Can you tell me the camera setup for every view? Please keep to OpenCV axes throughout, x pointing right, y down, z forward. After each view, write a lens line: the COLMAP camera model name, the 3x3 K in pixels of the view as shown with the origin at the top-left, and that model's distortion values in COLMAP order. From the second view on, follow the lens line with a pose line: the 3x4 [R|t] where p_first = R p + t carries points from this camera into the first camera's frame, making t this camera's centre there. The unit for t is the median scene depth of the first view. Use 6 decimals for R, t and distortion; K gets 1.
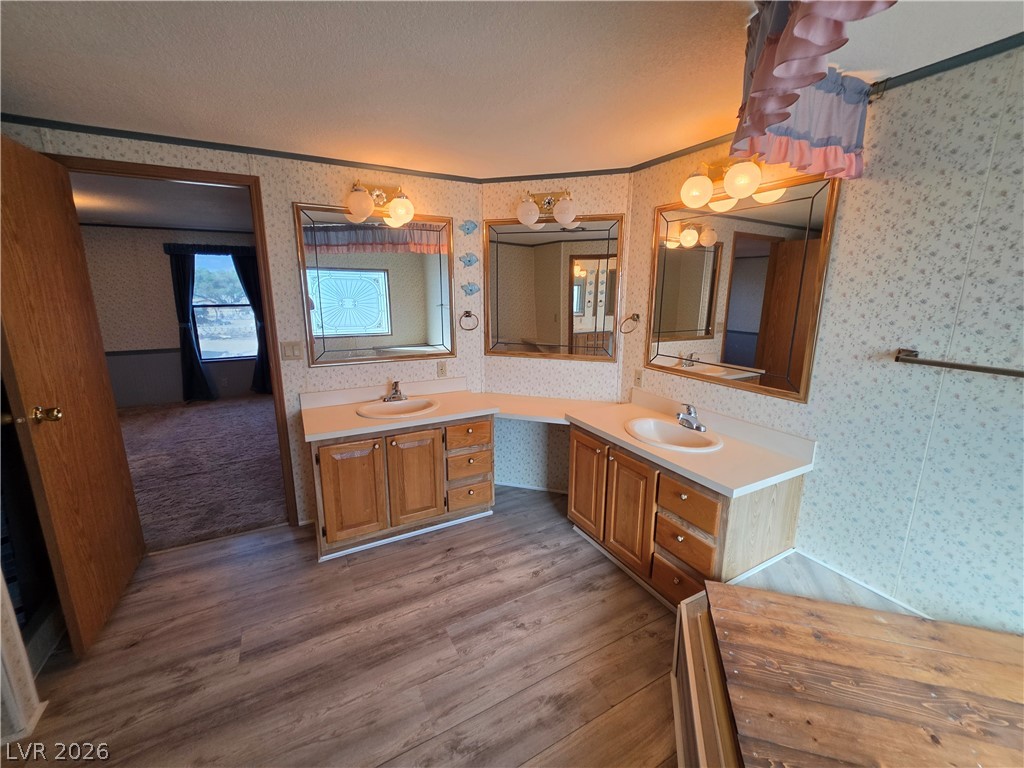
lens RADIAL K [[412.5, 0, 510.1], [0, 412.5, 376.2], [0, 0, 1]] dist [-0.003574, 0.000948]
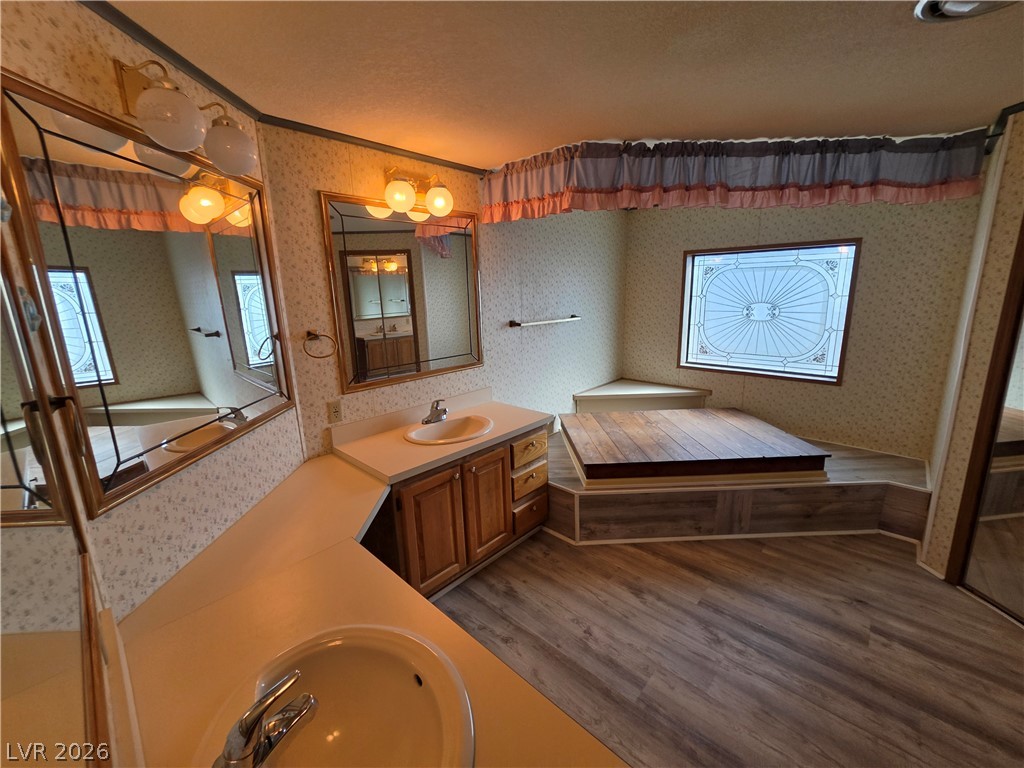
lens RADIAL K [[412.5, 0, 522.1], [0, 412.5, 376.5], [0, 0, 1]] dist [-0.003574, 0.000948]
pose [[-0.330319, -0.190544, 0.924436, -0.589380], [0.222216, 0.936182, 0.272367, -0.220555], [-0.917338, 0.295393, -0.266897, 1.012981]]
